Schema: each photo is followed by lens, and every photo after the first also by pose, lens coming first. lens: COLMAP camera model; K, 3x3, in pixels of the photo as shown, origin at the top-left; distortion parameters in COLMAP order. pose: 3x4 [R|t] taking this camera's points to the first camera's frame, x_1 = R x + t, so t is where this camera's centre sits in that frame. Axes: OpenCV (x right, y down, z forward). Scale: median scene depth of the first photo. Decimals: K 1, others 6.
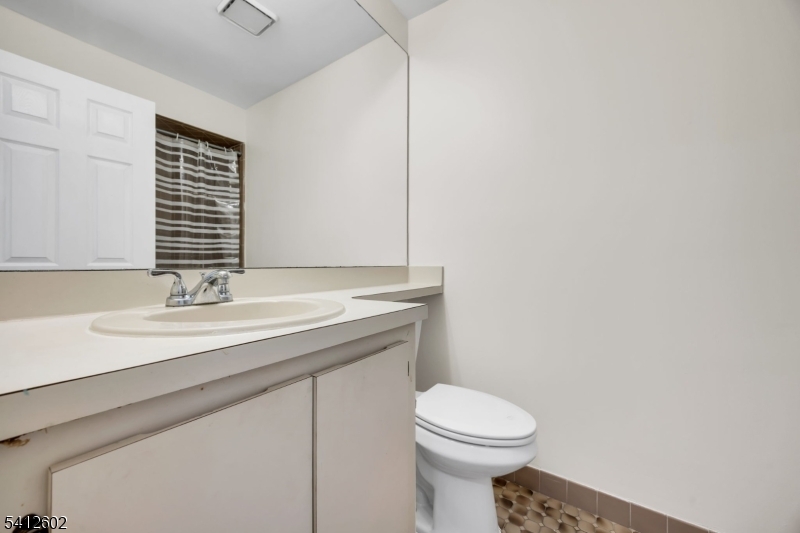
lens RADIAL K [[306.3, 0, 399.6], [0, 306.3, 268.3], [0, 0, 1]] dist [-0.000024, 0.000398]
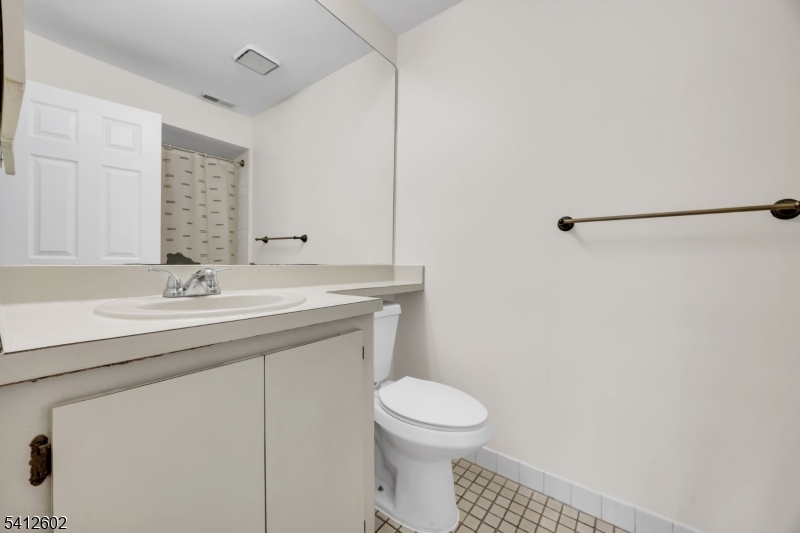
lens RADIAL K [[306.3, 0, 401.4], [0, 306.3, 263.0], [0, 0, 1]] dist [-0.000024, 0.000398]
pose [[0.999273, 0.014408, -0.035284, 0.164397], [-0.014825, 0.999823, -0.011594, -0.003929], [0.035111, 0.012109, 0.999310, -0.114817]]
